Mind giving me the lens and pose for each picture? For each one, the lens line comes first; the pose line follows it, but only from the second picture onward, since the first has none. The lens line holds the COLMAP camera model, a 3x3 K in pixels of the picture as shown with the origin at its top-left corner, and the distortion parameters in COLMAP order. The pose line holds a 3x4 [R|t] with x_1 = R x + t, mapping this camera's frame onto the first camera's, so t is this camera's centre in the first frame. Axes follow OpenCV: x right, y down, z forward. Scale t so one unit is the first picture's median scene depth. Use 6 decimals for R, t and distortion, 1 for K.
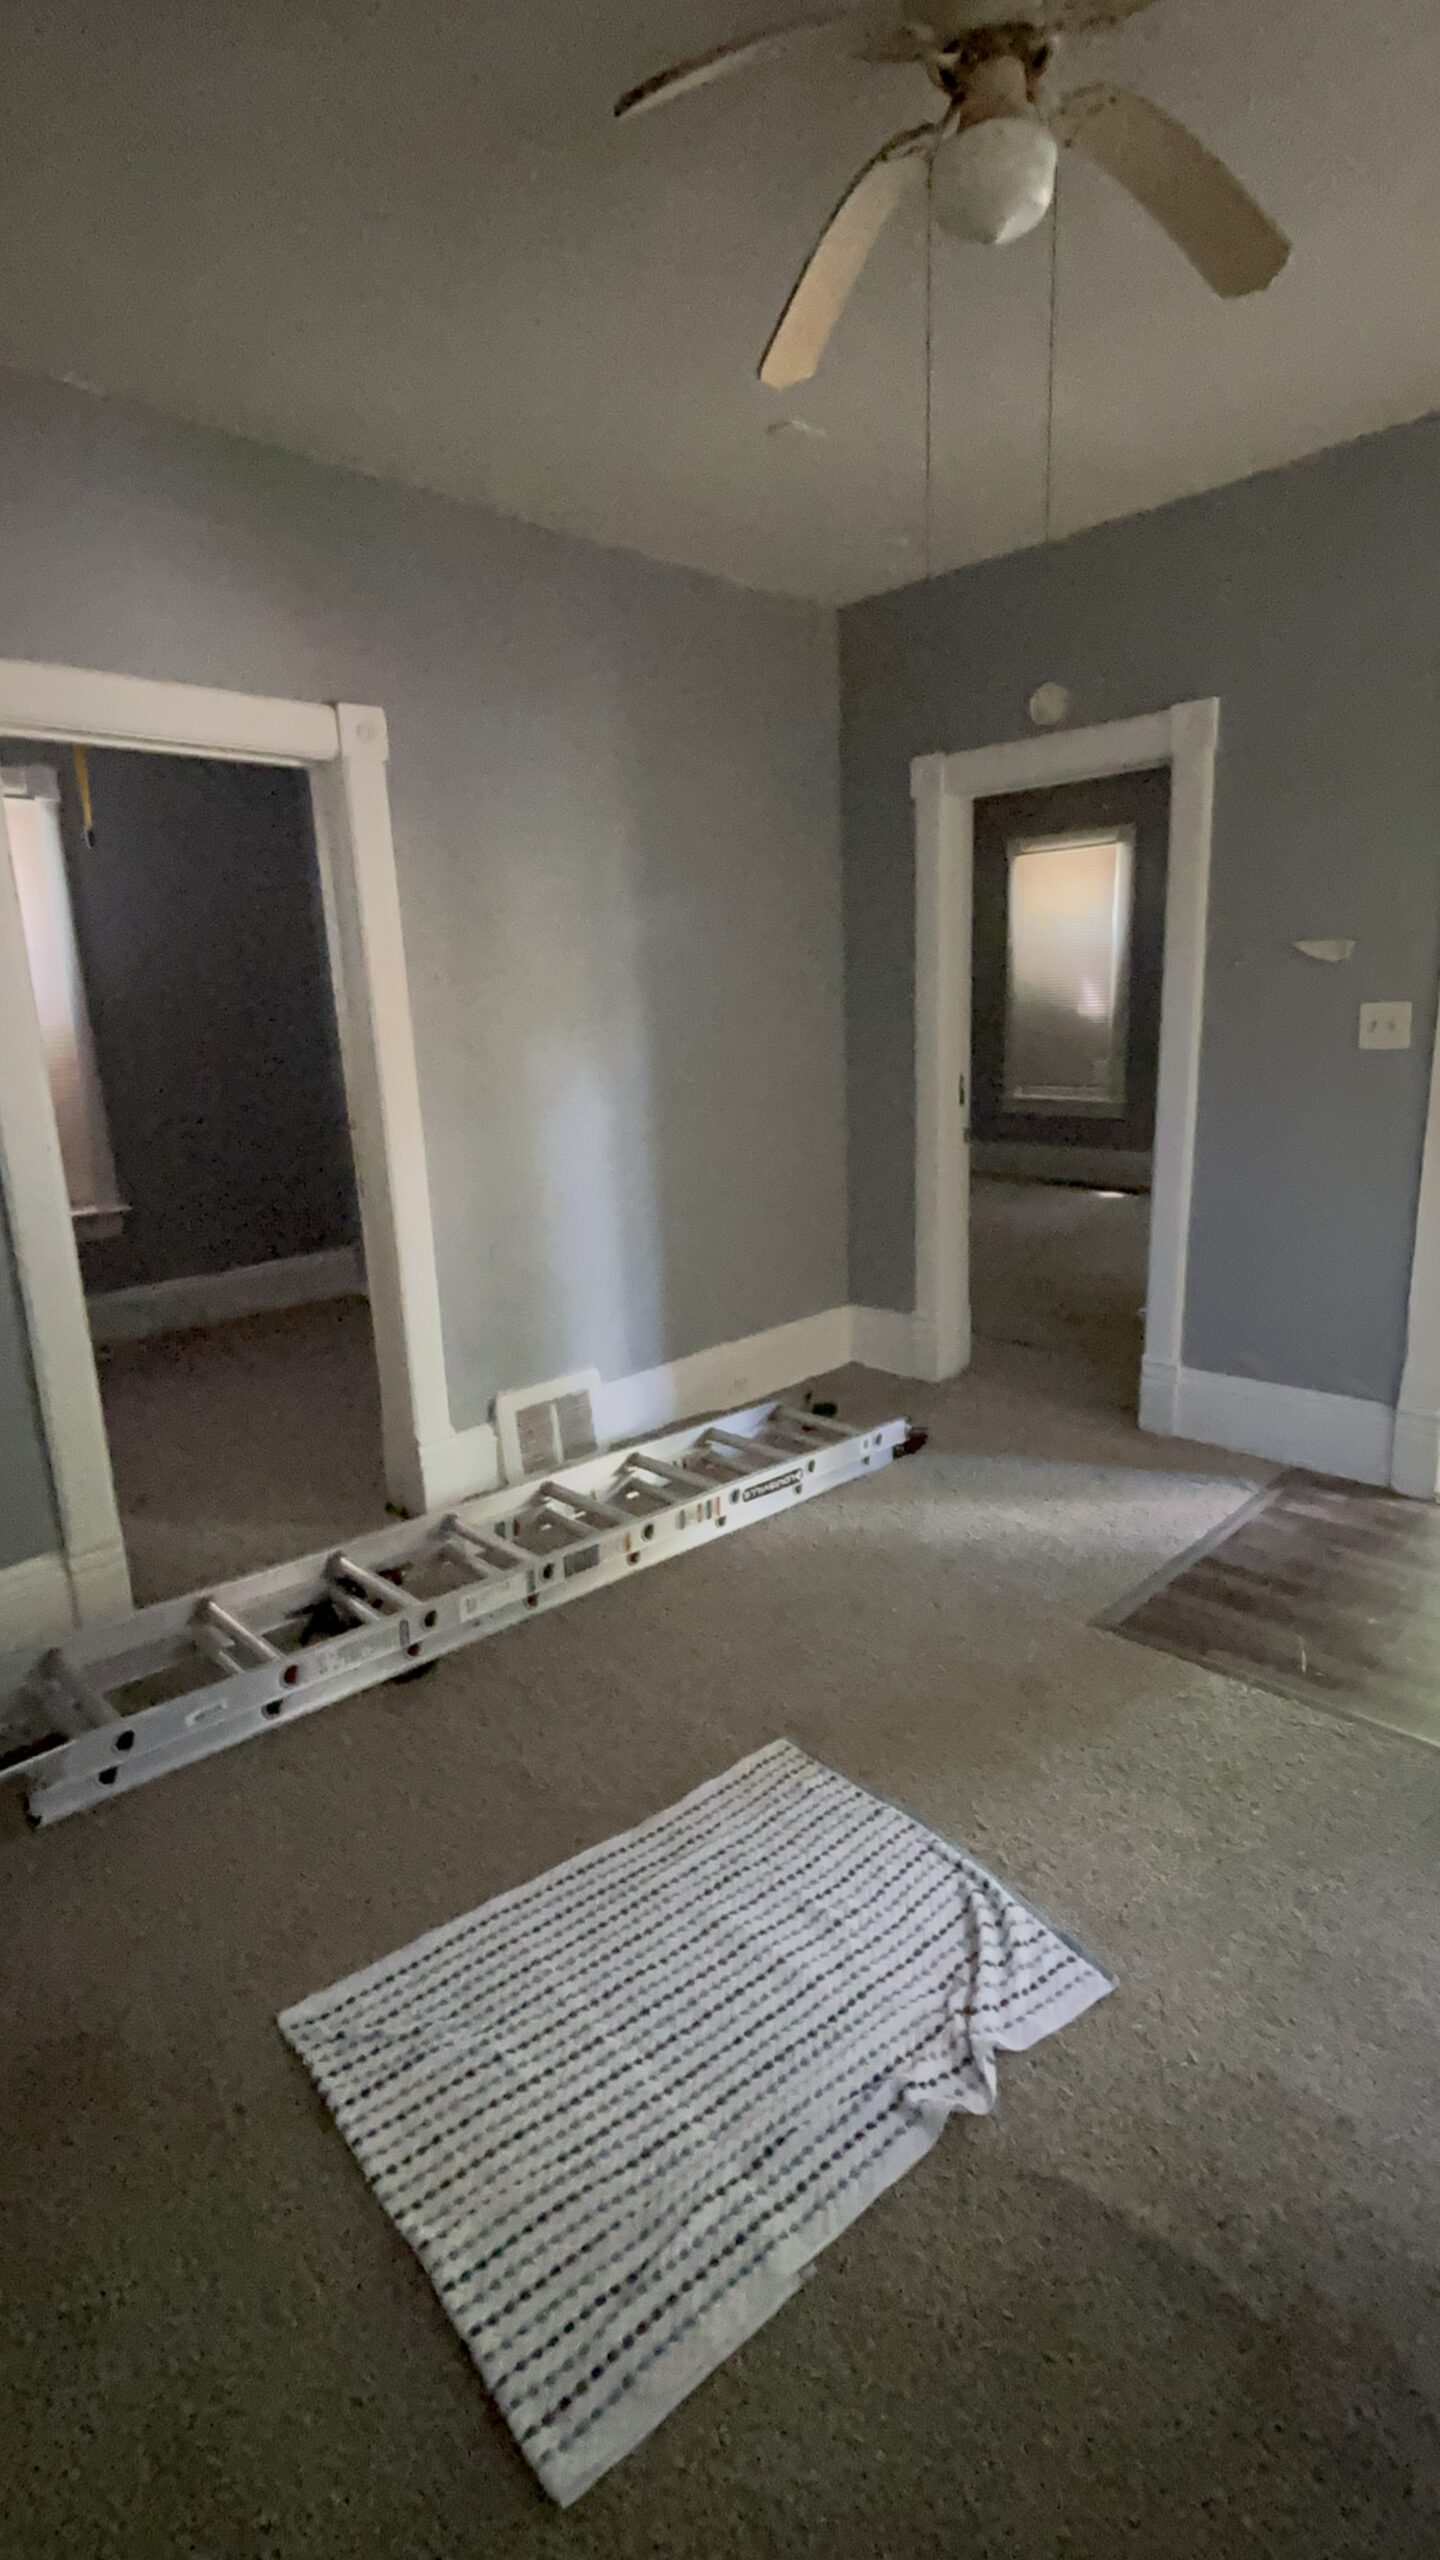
lens RADIAL K [[1228.0, 0, 720.0], [0, 1228.0, 1280.0], [0, 0, 1]] dist [0.000787, 0.017313]
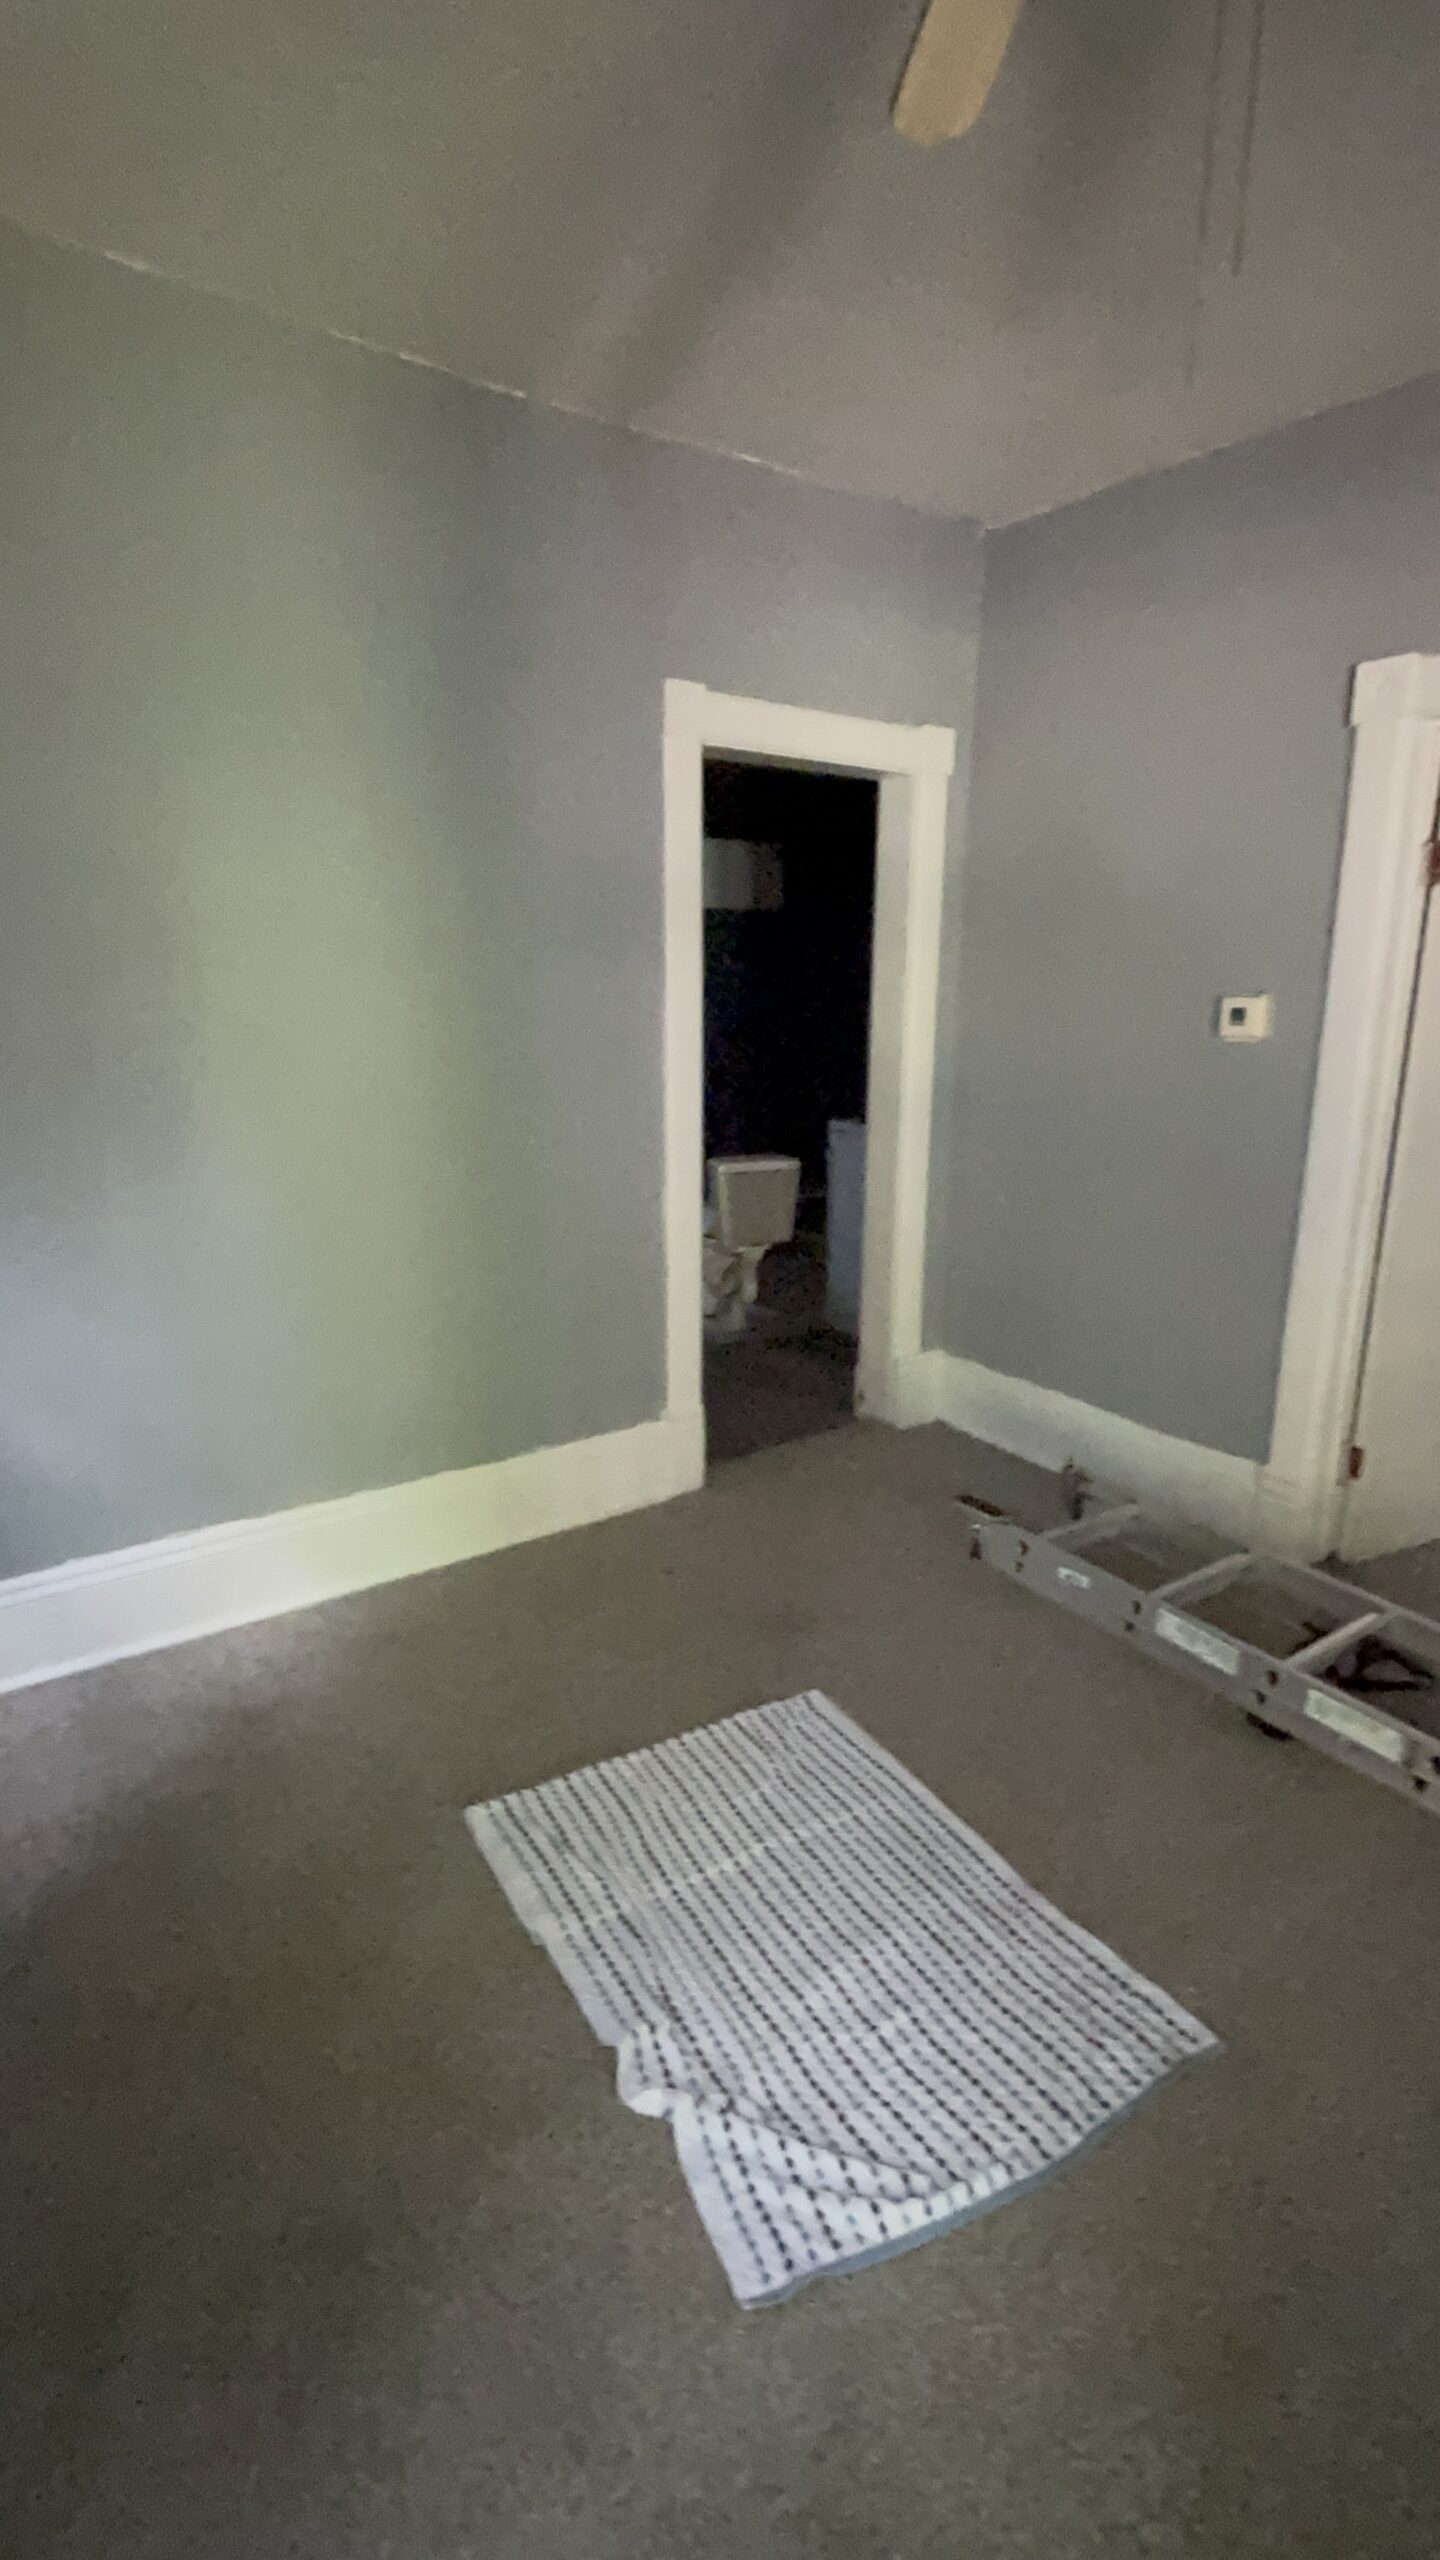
lens RADIAL K [[1228.0, 0, 720.0], [0, 1228.0, 1280.0], [0, 0, 1]] dist [0.000787, 0.017313]
pose [[-0.157817, 0.271959, -0.949280, 0.950252], [-0.241009, 0.921646, 0.304110, -0.268880], [0.957605, 0.276779, -0.079907, 0.936465]]
